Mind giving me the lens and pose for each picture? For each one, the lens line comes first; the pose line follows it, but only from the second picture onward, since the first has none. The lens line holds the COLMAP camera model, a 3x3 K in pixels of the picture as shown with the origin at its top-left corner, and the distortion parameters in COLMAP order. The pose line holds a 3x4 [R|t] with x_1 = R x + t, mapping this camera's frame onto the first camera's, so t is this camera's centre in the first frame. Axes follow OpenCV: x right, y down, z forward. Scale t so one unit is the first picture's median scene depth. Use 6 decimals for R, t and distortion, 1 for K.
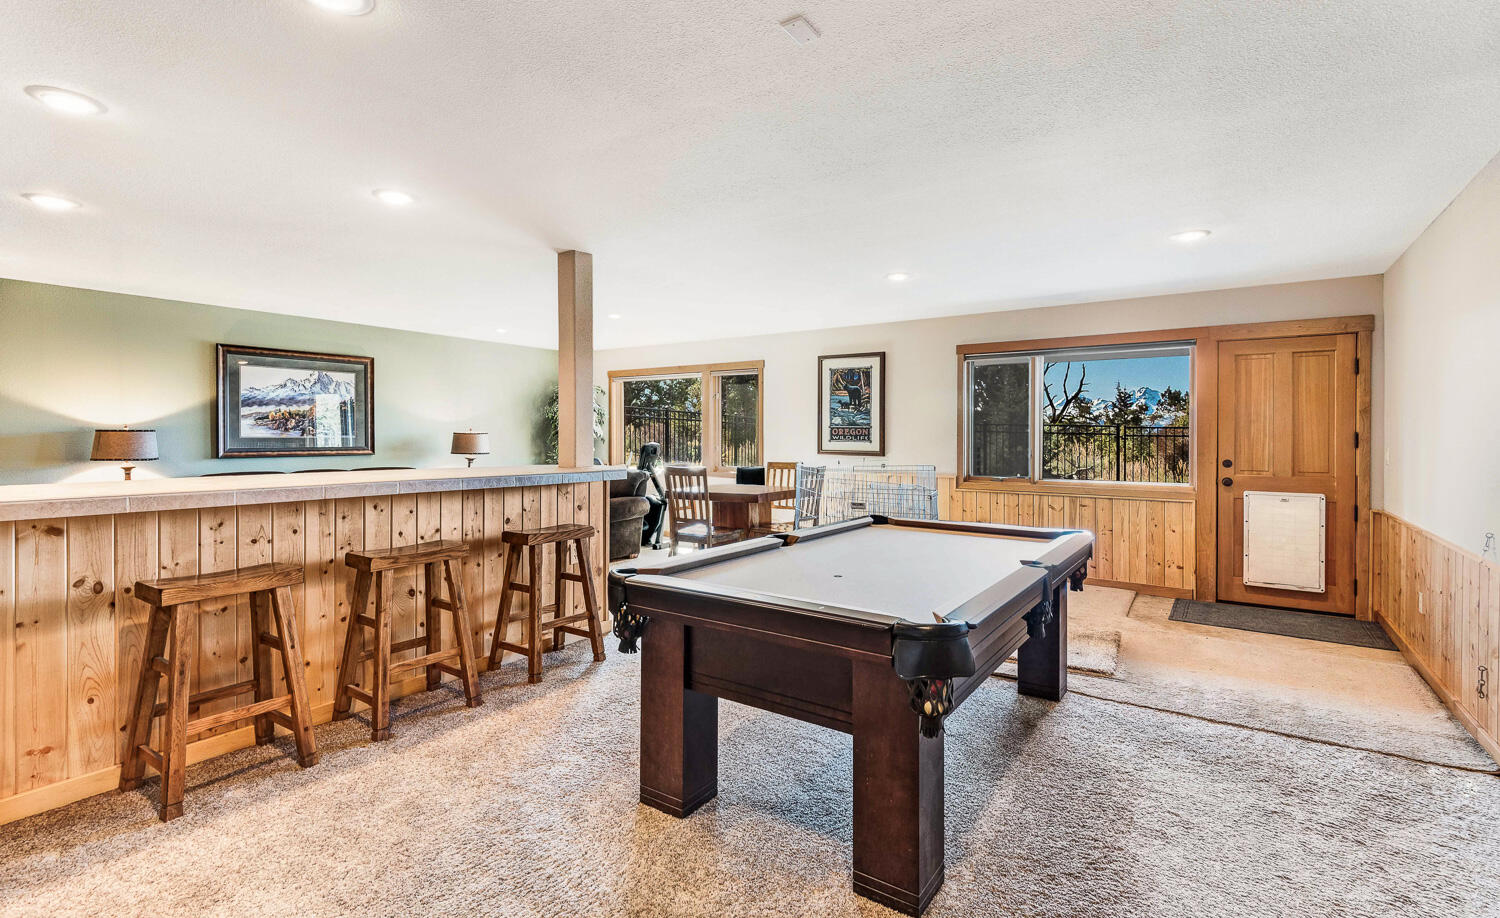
lens RADIAL K [[685.8, 0, 762.4], [0, 685.8, 436.5], [0, 0, 1]] dist [-0.003222, -0.000530]
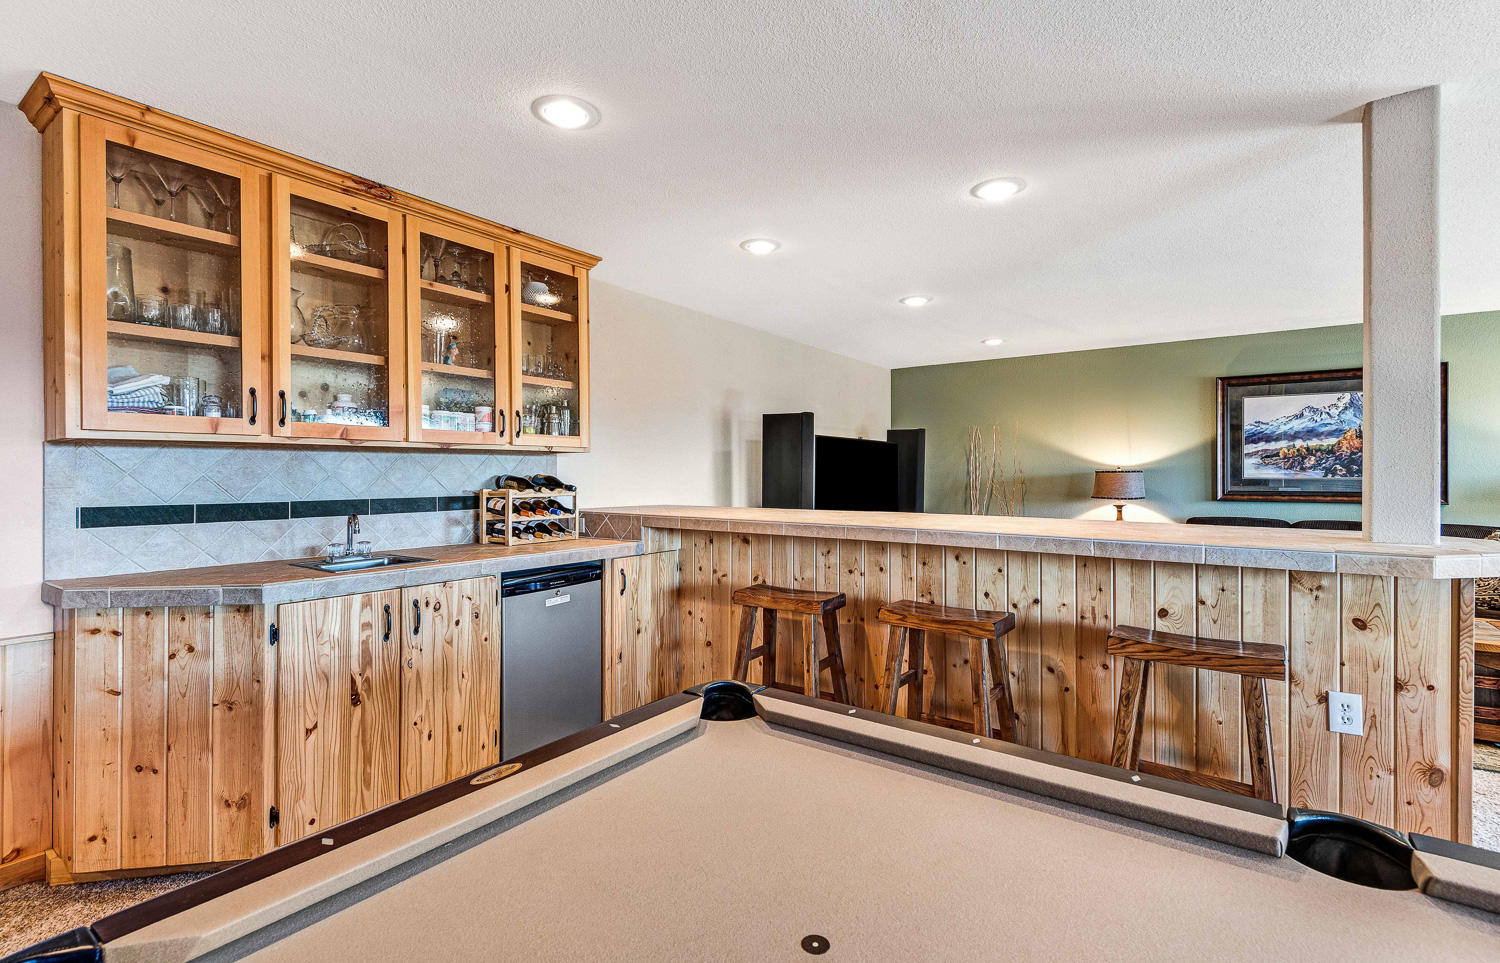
lens RADIAL K [[682.3, 0, 746.0], [0, 682.3, 473.9], [0, 0, 1]] dist [0.000753, -0.000505]
pose [[-0.056283, -0.003286, -0.998409, 0.165559], [-0.000983, 0.999994, -0.003236, -0.000997], [0.998414, 0.000800, -0.056286, 0.394837]]
